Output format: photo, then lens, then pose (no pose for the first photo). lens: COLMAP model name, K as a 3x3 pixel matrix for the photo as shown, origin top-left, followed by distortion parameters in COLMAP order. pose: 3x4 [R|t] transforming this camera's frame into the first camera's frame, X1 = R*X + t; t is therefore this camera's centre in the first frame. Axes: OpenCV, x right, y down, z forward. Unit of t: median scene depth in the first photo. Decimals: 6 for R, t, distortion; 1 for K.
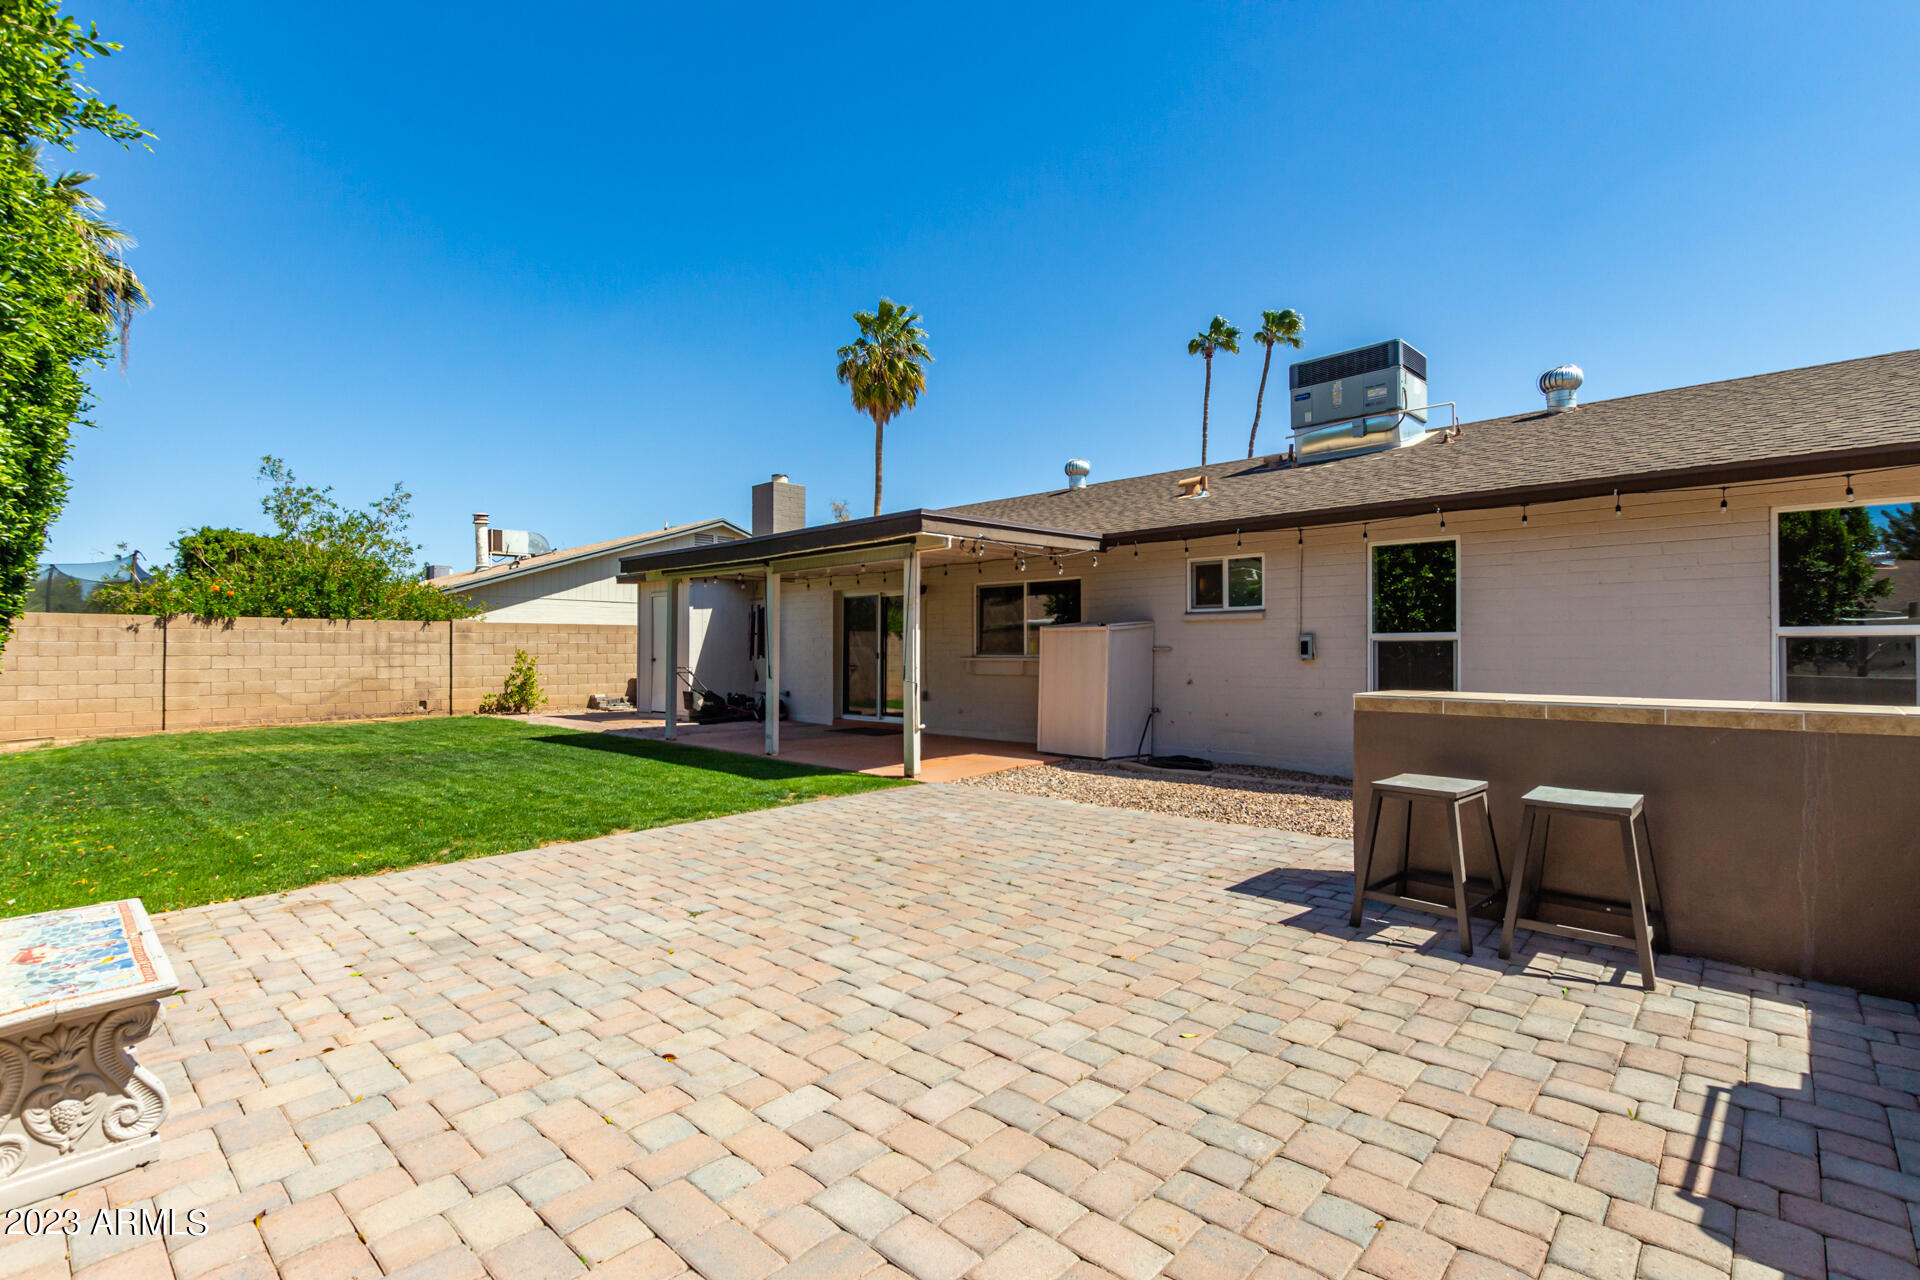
lens RADIAL K [[881.2, 0, 960.2], [0, 881.2, 641.2], [0, 0, 1]] dist [0.004023, -0.001661]
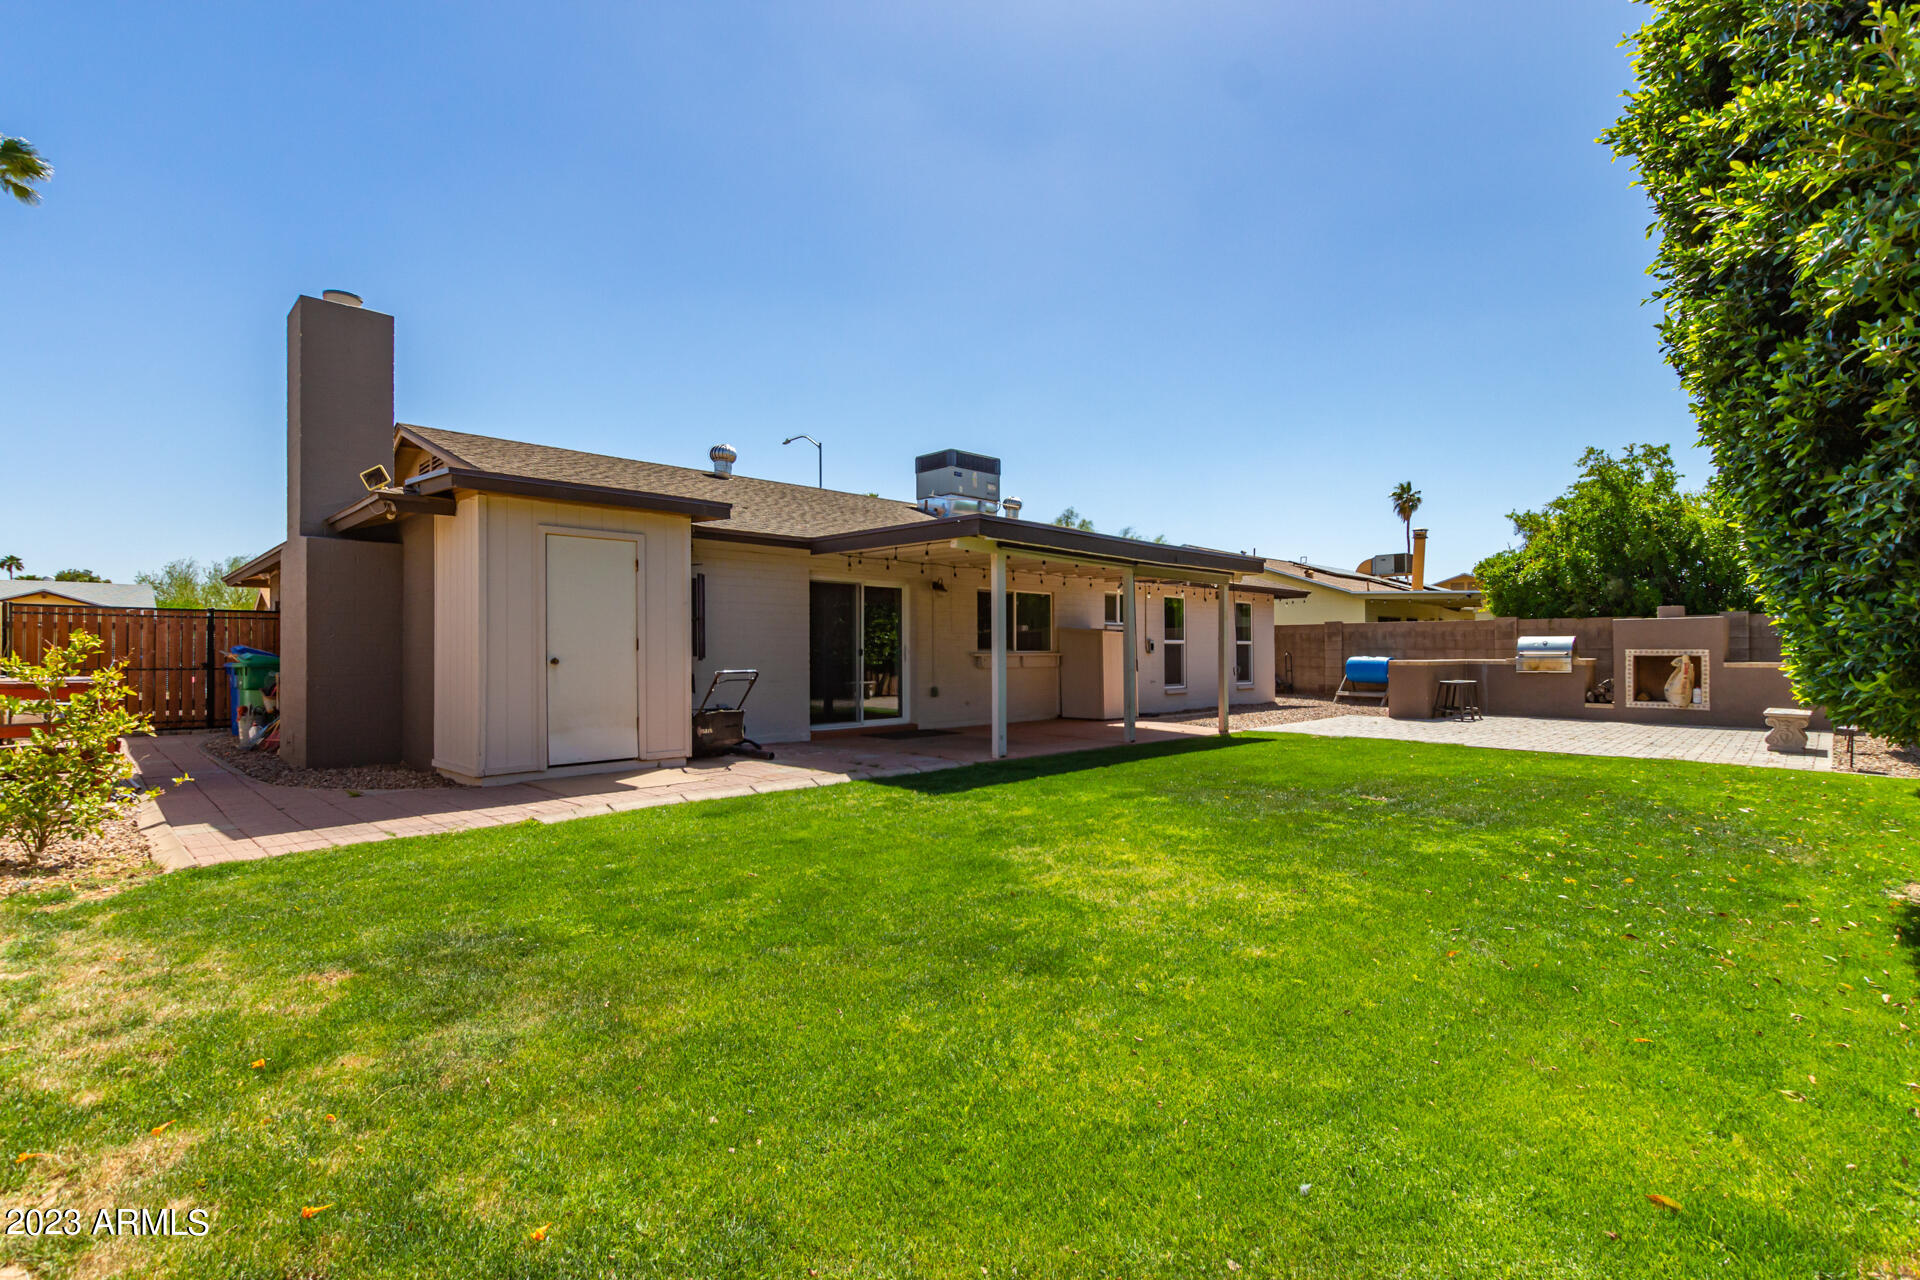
lens RADIAL K [[881.2, 0, 959.3], [0, 881.2, 650.5], [0, 0, 1]] dist [0.004023, -0.001661]
pose [[0.030725, 0.008914, 0.999488, -1.089332], [-0.003322, 0.999956, -0.008816, 0.024298], [-0.999522, -0.003049, 0.030753, 0.991645]]
